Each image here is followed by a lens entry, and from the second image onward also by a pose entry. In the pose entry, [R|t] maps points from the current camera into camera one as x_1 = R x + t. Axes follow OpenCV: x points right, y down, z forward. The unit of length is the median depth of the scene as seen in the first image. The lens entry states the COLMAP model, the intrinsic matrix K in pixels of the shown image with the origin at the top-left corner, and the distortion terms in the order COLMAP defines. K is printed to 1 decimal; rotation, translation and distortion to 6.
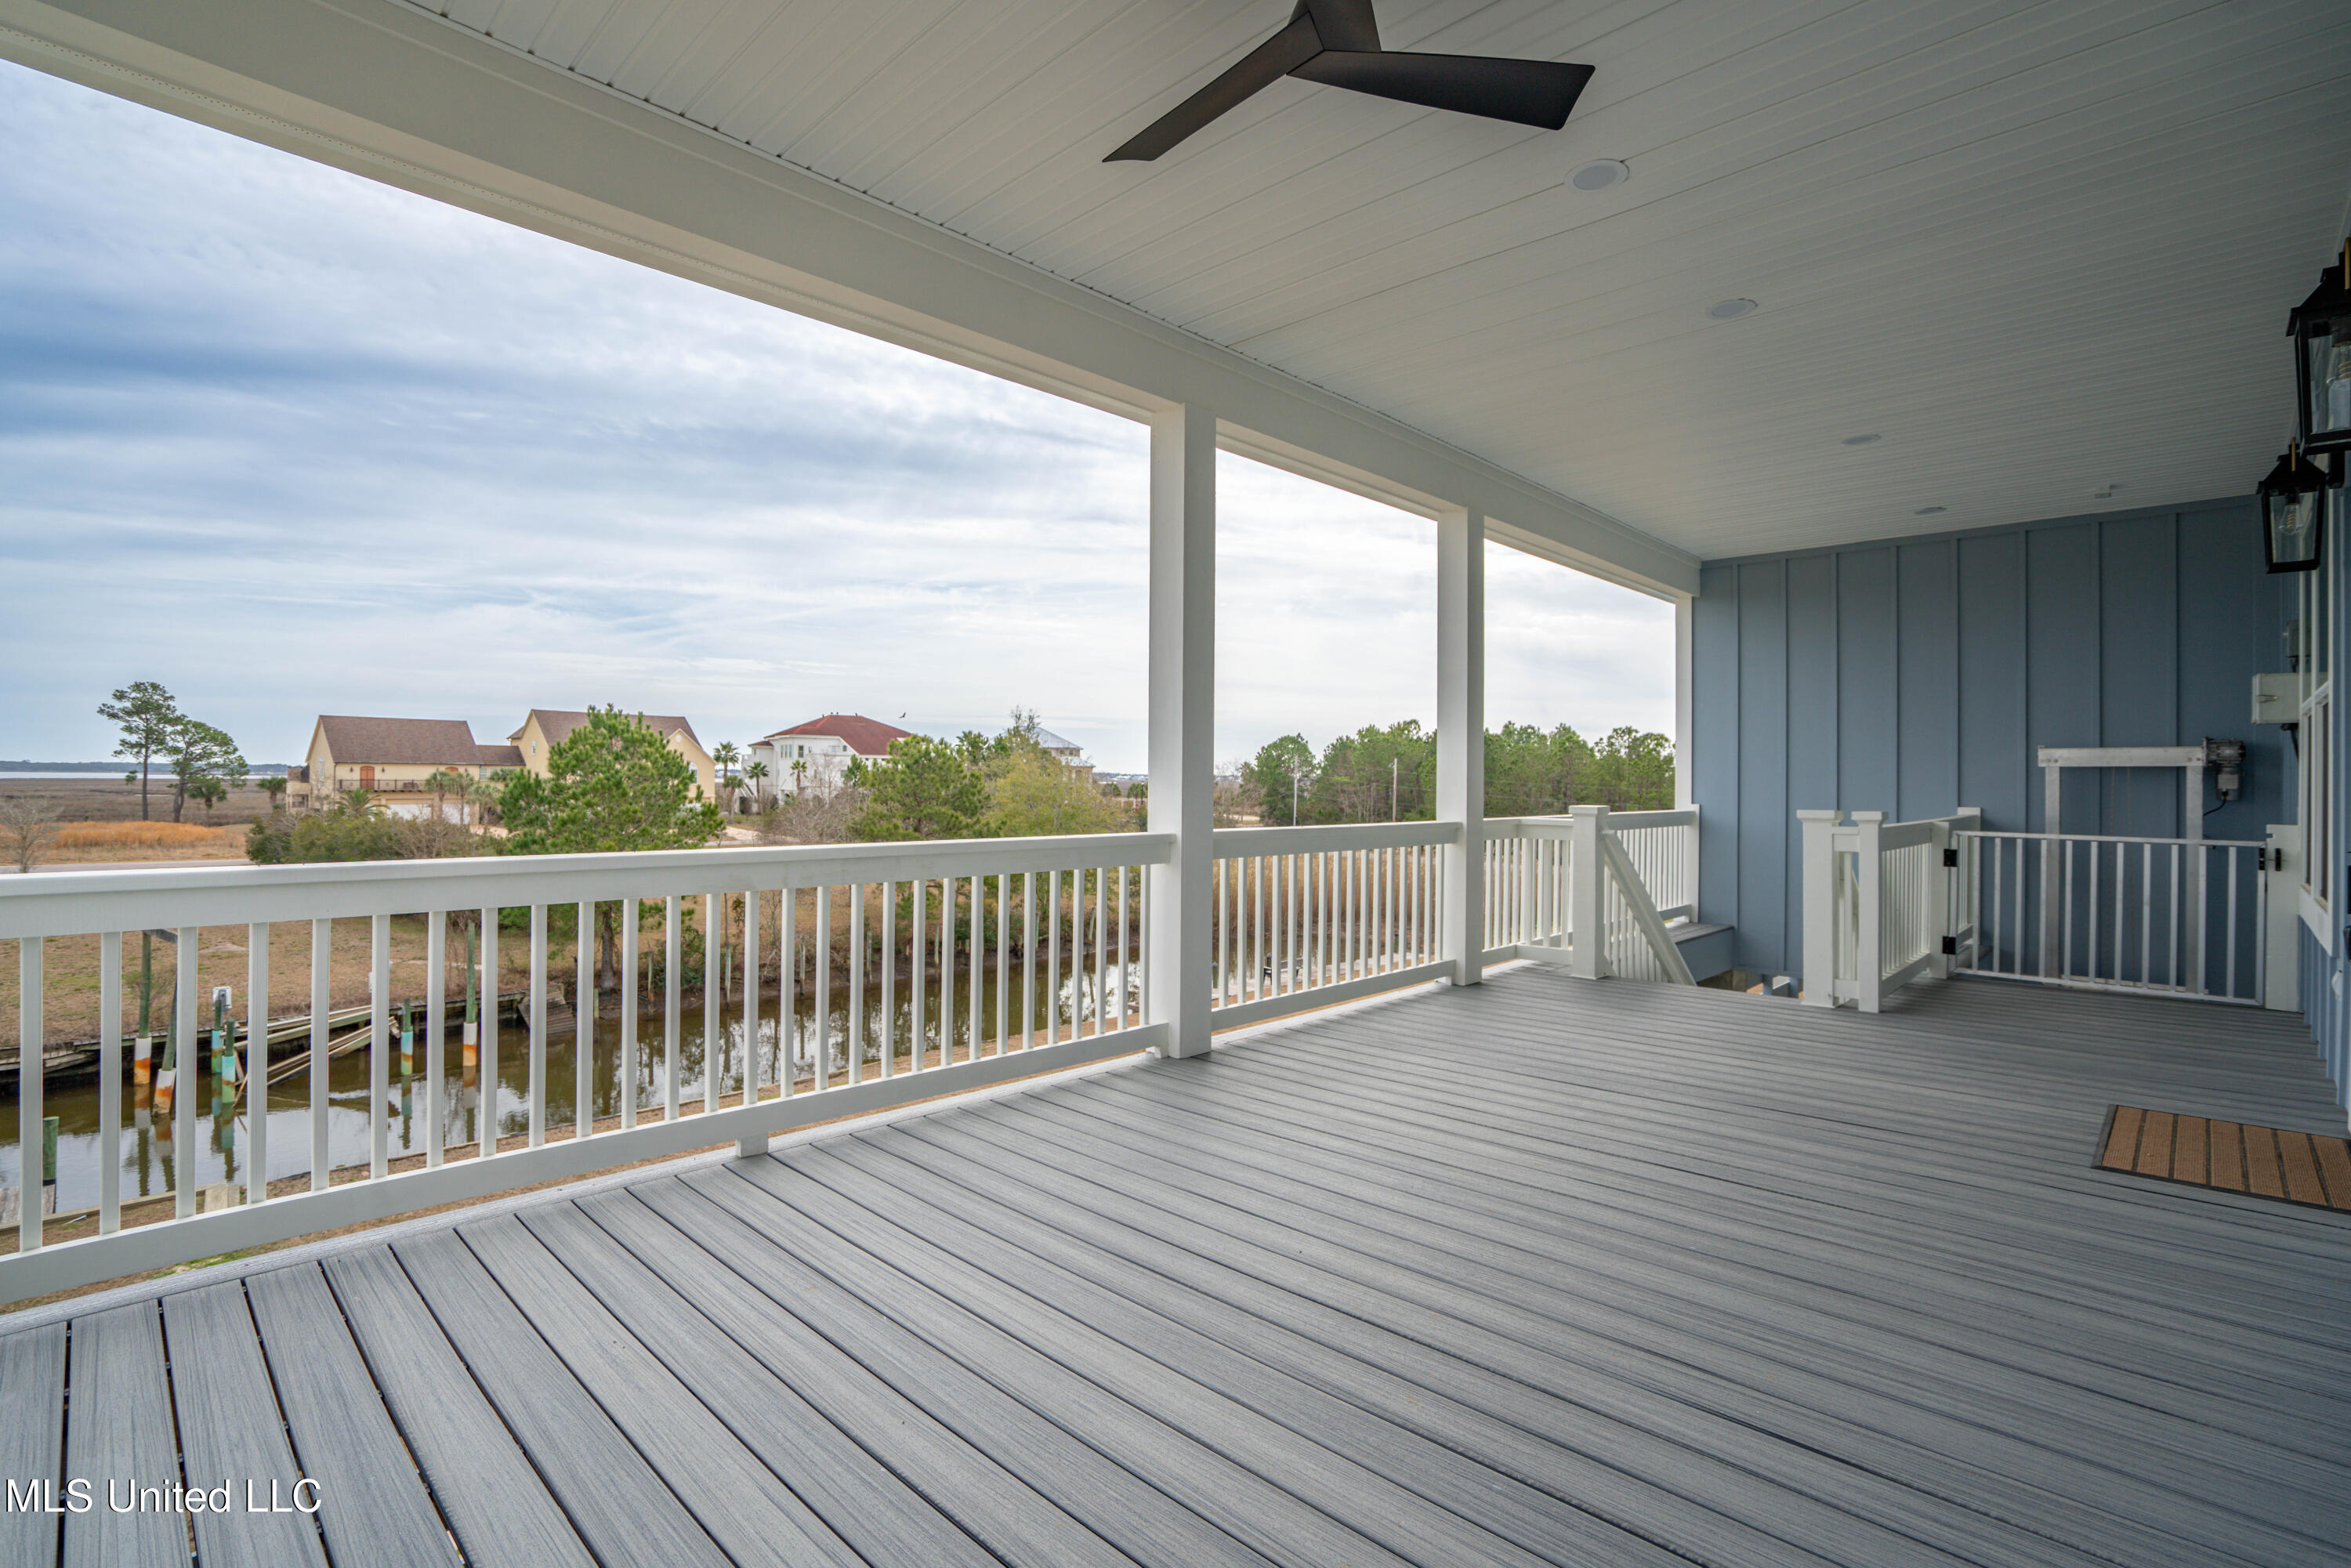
lens RADIAL K [[1083.6, 0, 1158.0], [0, 1083.6, 772.3], [0, 0, 1]] dist [-0.050800, 0.016481]
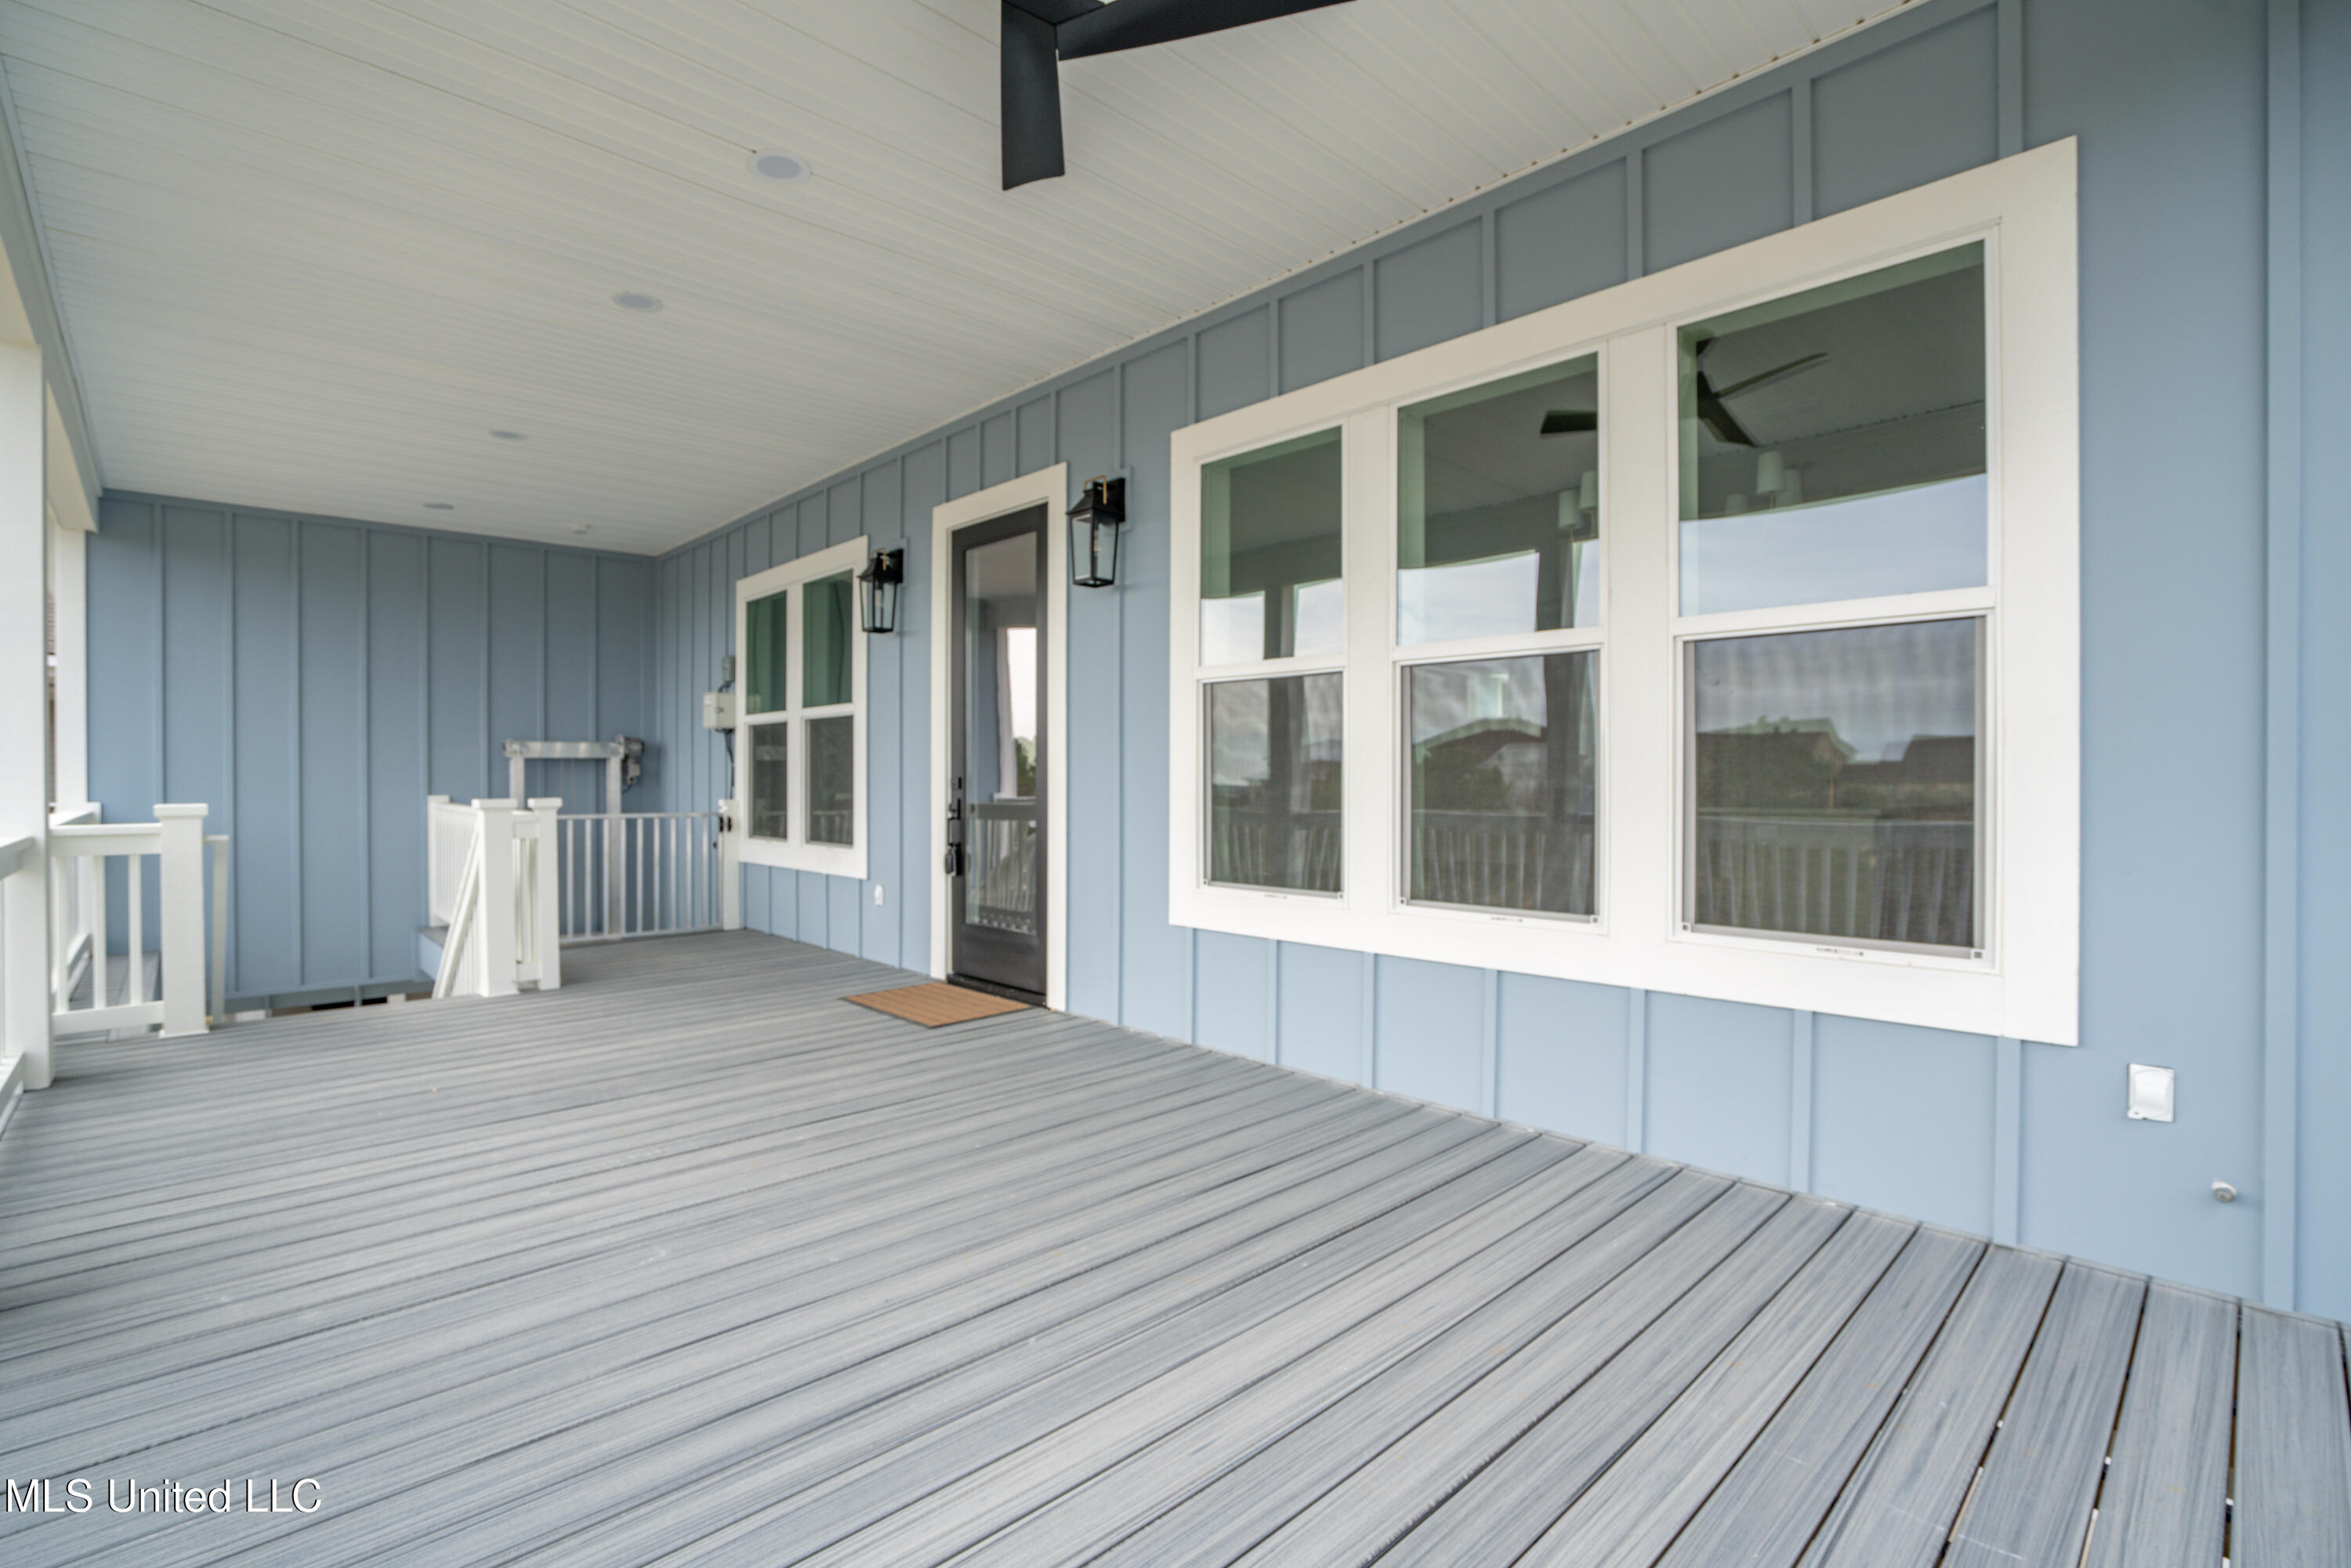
lens RADIAL K [[1083.6, 0, 1124.8], [0, 1083.6, 794.7], [0, 0, 1]] dist [-0.050800, 0.016481]
pose [[0.064445, -0.026041, 0.997581, -0.595845], [-0.005980, 0.999631, 0.026481, 0.002259], [-0.997903, -0.007673, 0.064265, 0.612387]]
